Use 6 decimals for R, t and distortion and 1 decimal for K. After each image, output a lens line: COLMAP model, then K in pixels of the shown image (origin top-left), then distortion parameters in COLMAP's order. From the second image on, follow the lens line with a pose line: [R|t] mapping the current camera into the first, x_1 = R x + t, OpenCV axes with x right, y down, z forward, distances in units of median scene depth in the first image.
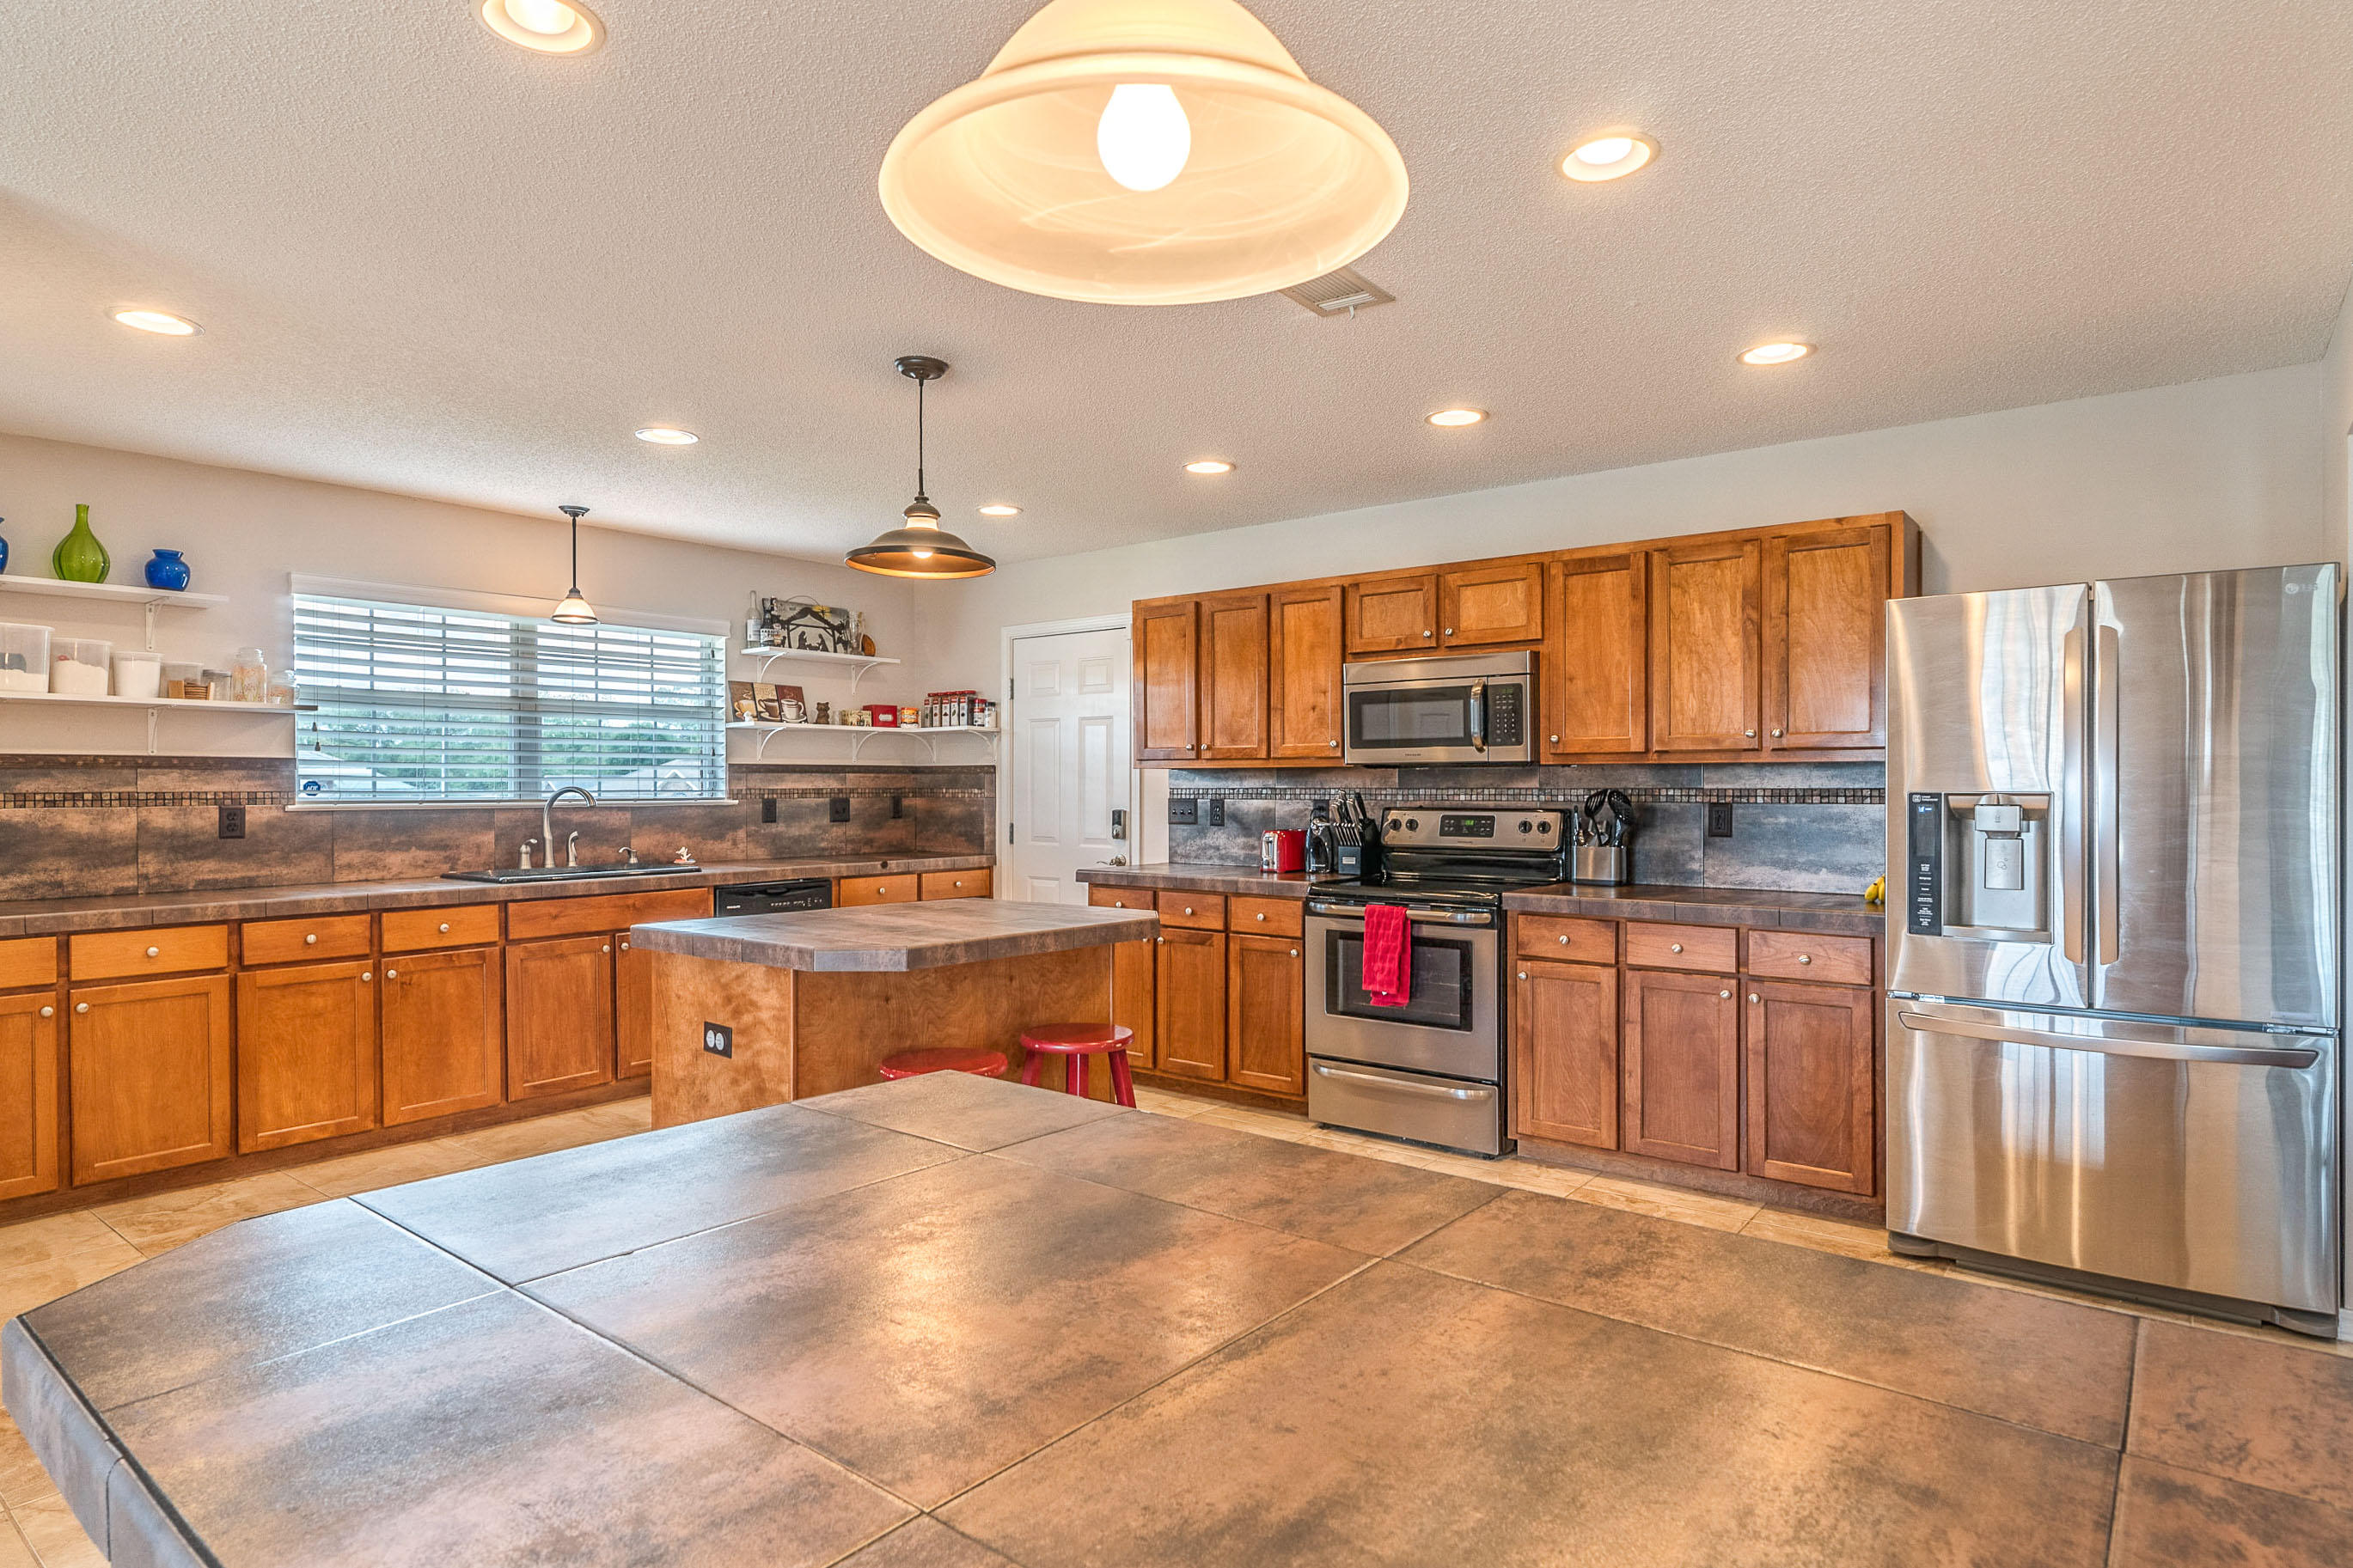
lens RADIAL K [[1271.7, 0, 1158.4], [0, 1271.7, 782.7], [0, 0, 1]] dist [-0.001372, -0.000685]
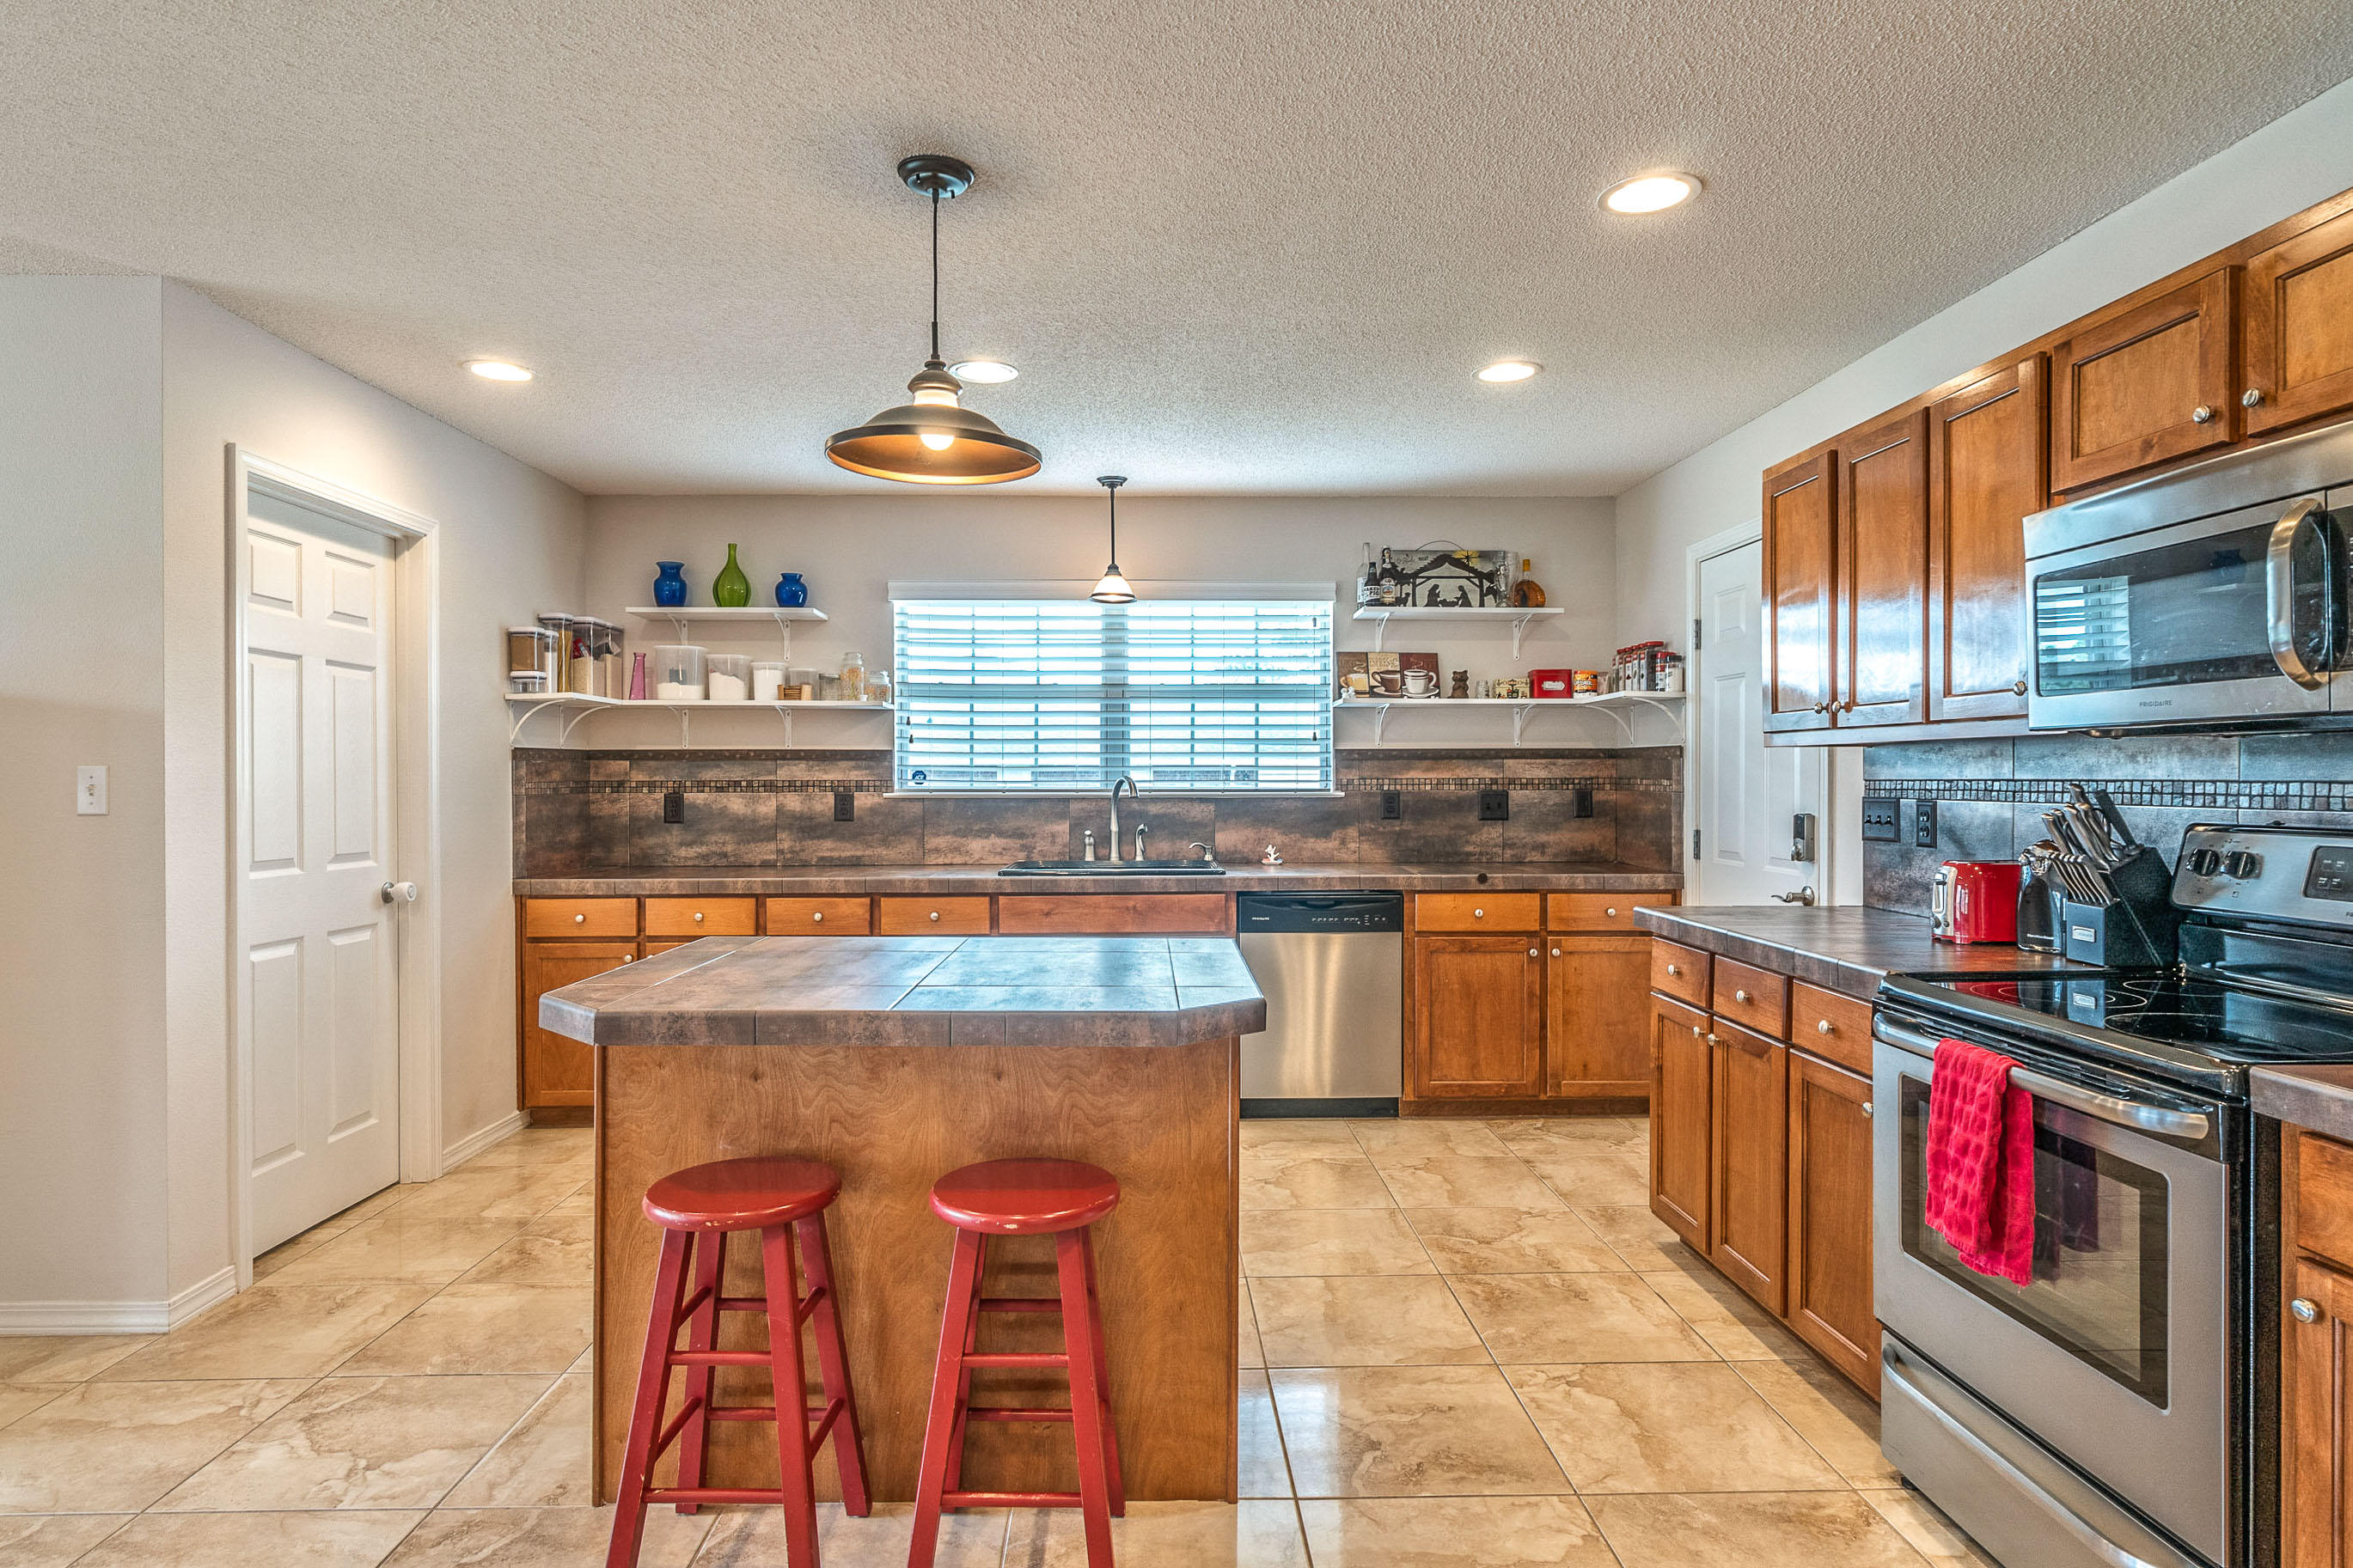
lens RADIAL K [[1271.7, 0, 1158.4], [0, 1271.7, 782.7], [0, 0, 1]] dist [-0.001372, -0.000685]
pose [[0.647166, 0.004961, -0.762333, 0.279565], [0.001934, 0.999965, 0.008149, 0.000503], [0.762346, -0.006748, 0.647134, 0.421493]]
